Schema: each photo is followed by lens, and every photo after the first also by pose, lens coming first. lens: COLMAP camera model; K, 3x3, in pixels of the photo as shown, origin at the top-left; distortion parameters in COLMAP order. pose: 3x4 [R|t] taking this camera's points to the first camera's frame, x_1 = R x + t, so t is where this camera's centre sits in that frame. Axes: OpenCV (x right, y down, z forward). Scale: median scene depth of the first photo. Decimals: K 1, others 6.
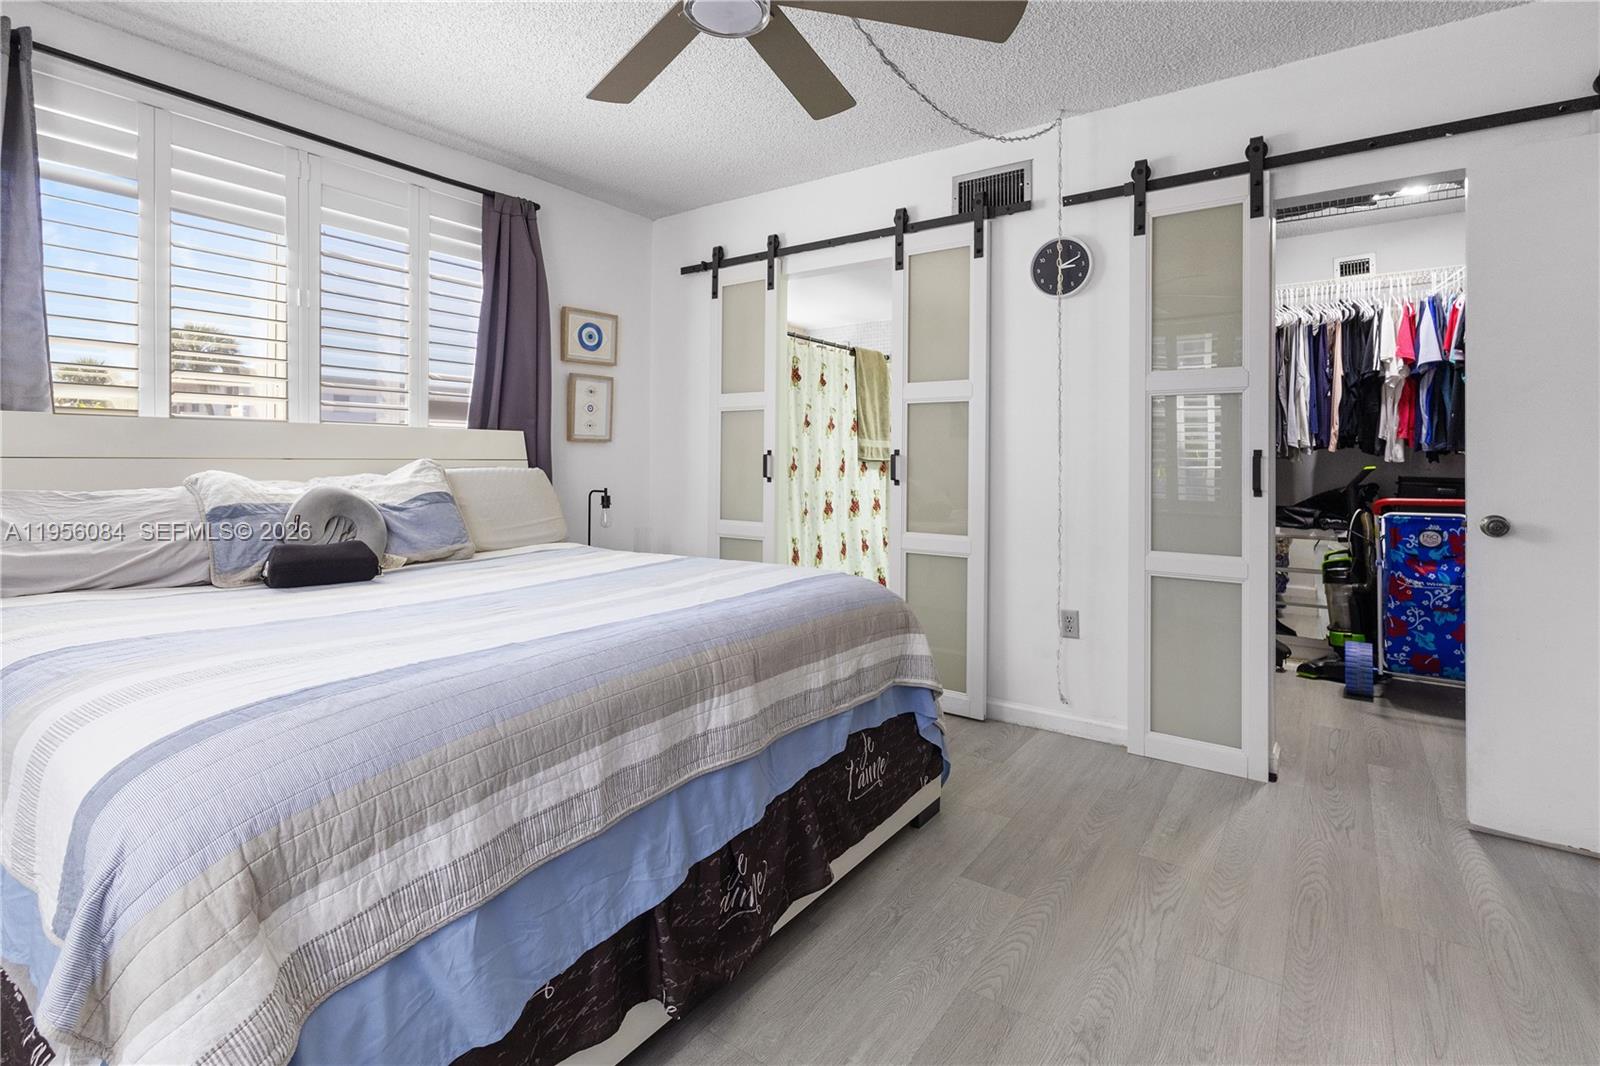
lens RADIAL K [[771.1, 0, 779.0], [0, 771.1, 464.5], [0, 0, 1]] dist [0.000950, 0.000595]
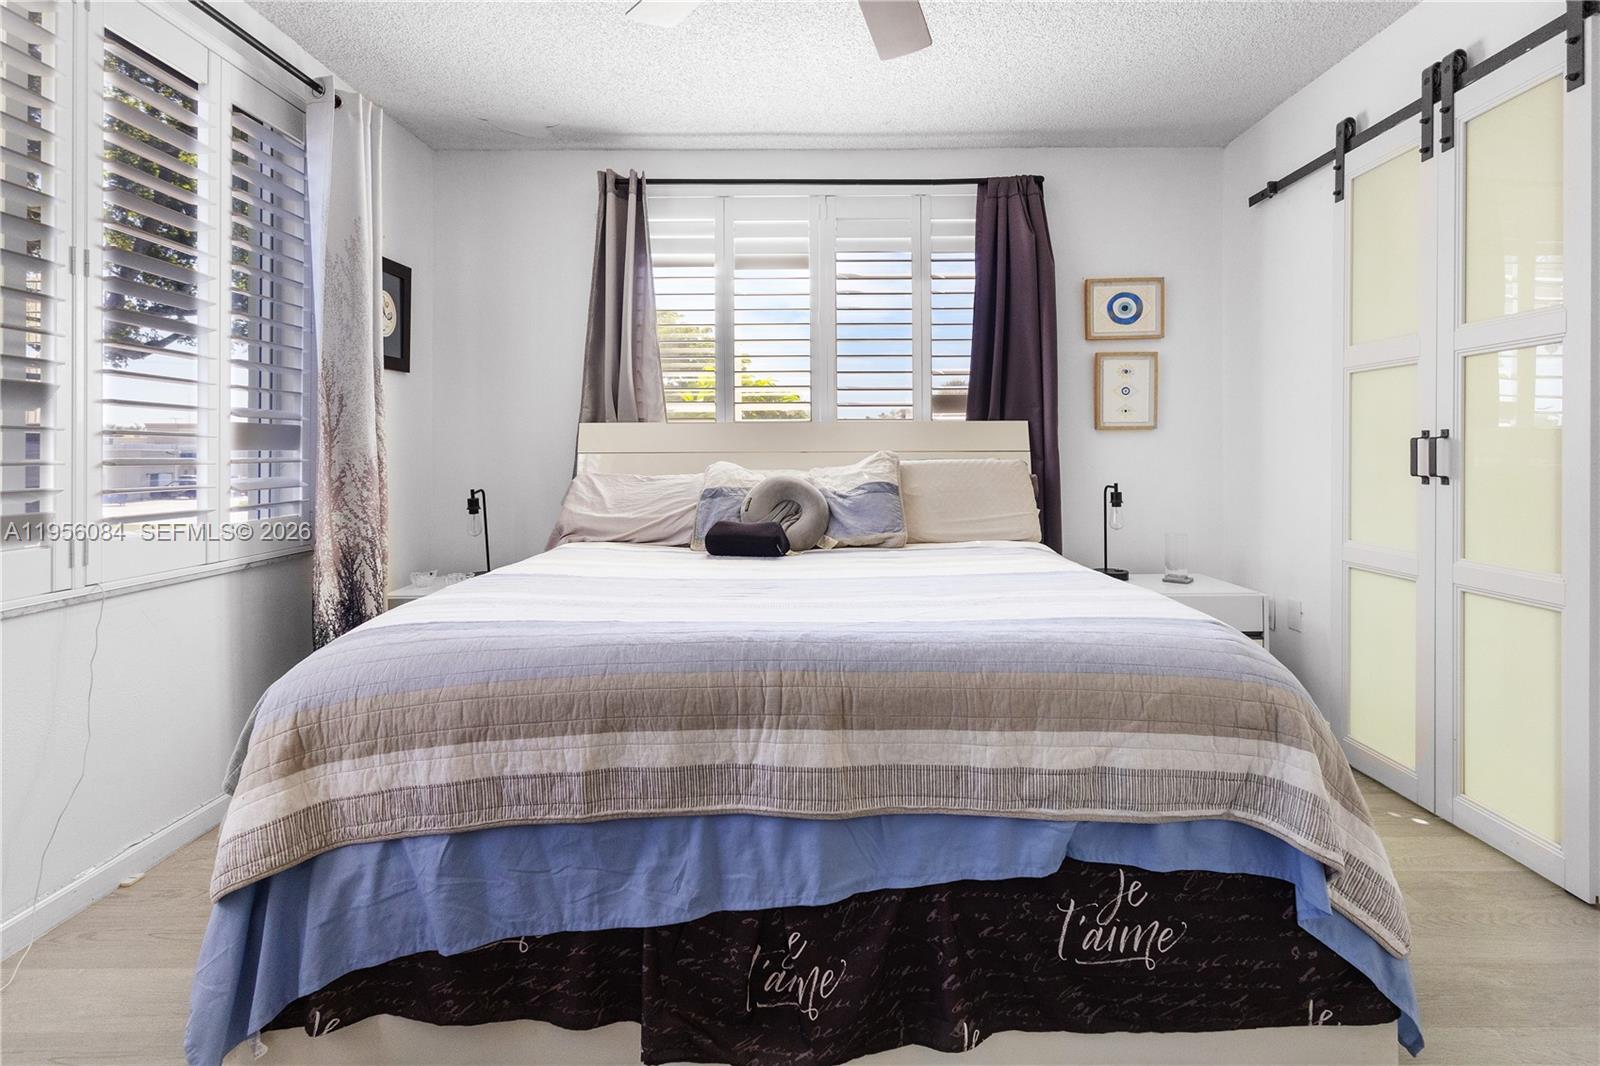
lens RADIAL K [[762.1, 0, 808.3], [0, 762.1, 455.1], [0, 0, 1]] dist [0.004479, 0.001090]
pose [[0.585494, -0.006246, -0.810652, 0.476034], [0.004017, 0.999980, -0.004803, 0.004044], [0.810667, -0.000444, 0.585508, 0.416891]]
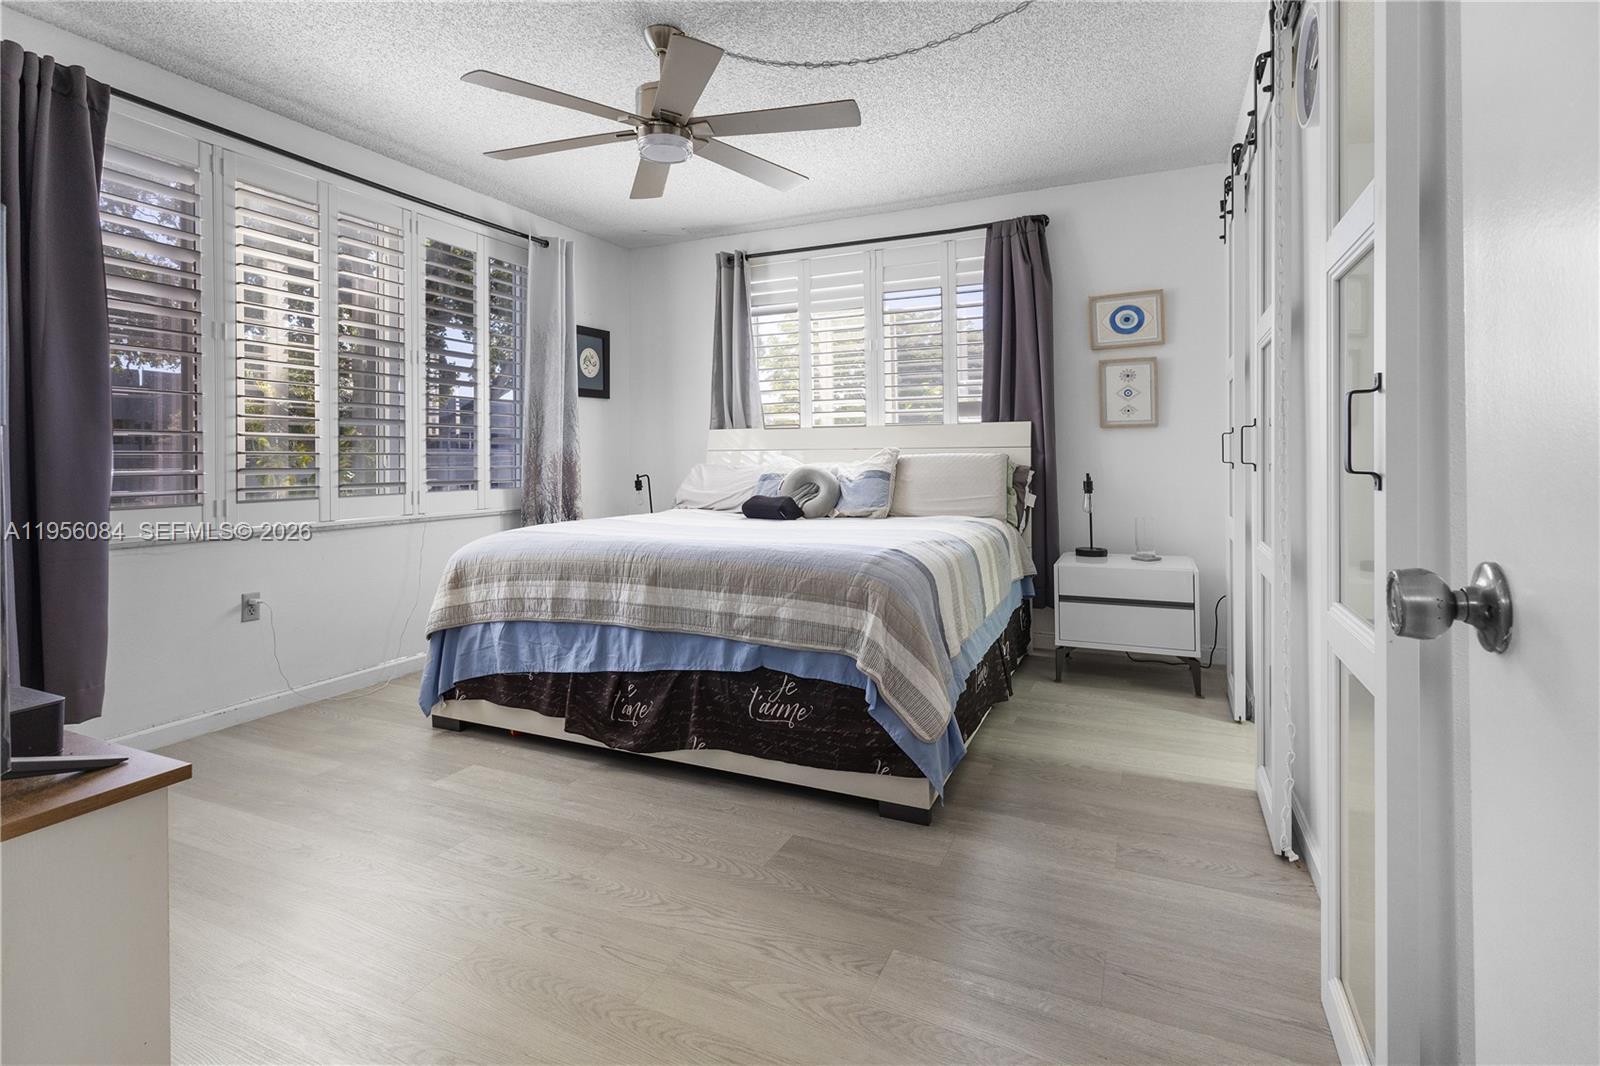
lens RADIAL K [[757.2, 0, 799.4], [0, 757.2, 473.2], [0, 0, 1]] dist [-0.002058, 0.000068]
pose [[0.193953, 0.010992, -0.980949, 1.222113], [0.002762, 0.999927, 0.011750, 0.032682], [0.981007, -0.004988, 0.193909, 0.803931]]
